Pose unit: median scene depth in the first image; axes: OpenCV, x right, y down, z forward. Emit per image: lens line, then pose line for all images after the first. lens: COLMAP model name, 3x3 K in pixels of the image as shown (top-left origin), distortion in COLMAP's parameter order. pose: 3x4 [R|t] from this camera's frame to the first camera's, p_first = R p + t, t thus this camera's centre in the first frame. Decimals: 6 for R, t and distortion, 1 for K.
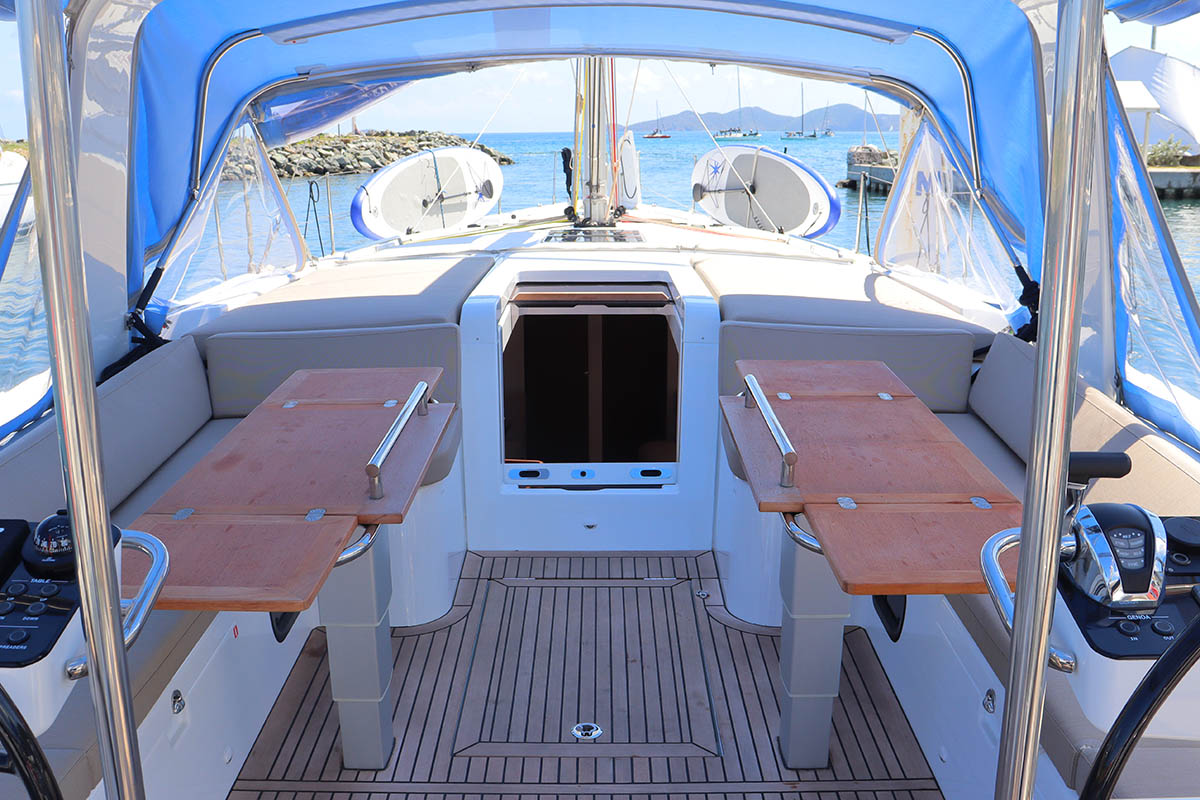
lens RADIAL K [[1129.0, 0, 597.3], [0, 1129.0, 402.1], [0, 0, 1]] dist [-0.112711, 0.000000]
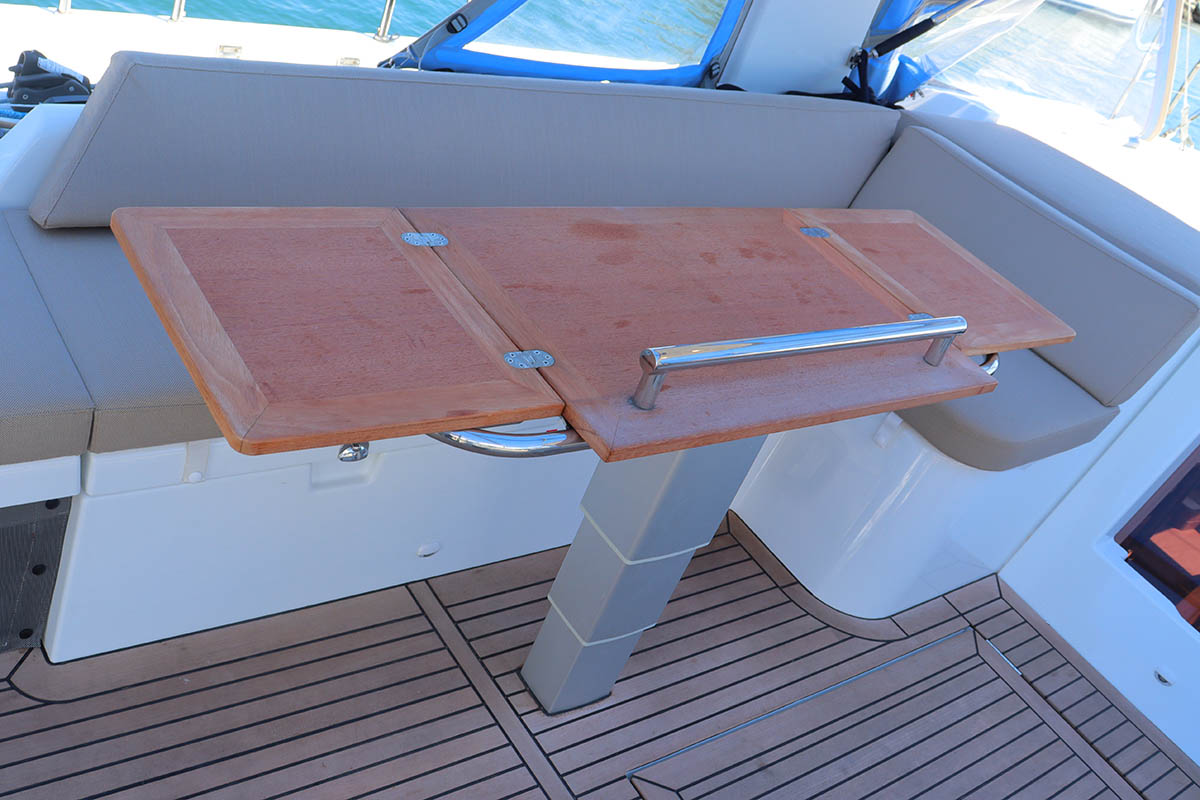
lens RADIAL K [[1129.0, 0, 602.0], [0, 1129.0, 406.7], [0, 0, 1]] dist [-0.112711, 0.000000]
pose [[0.546619, 0.621940, -0.560712, 0.082612], [-0.520783, 0.776843, 0.353979, -0.073898], [0.655739, 0.098518, 0.748533, 0.354823]]
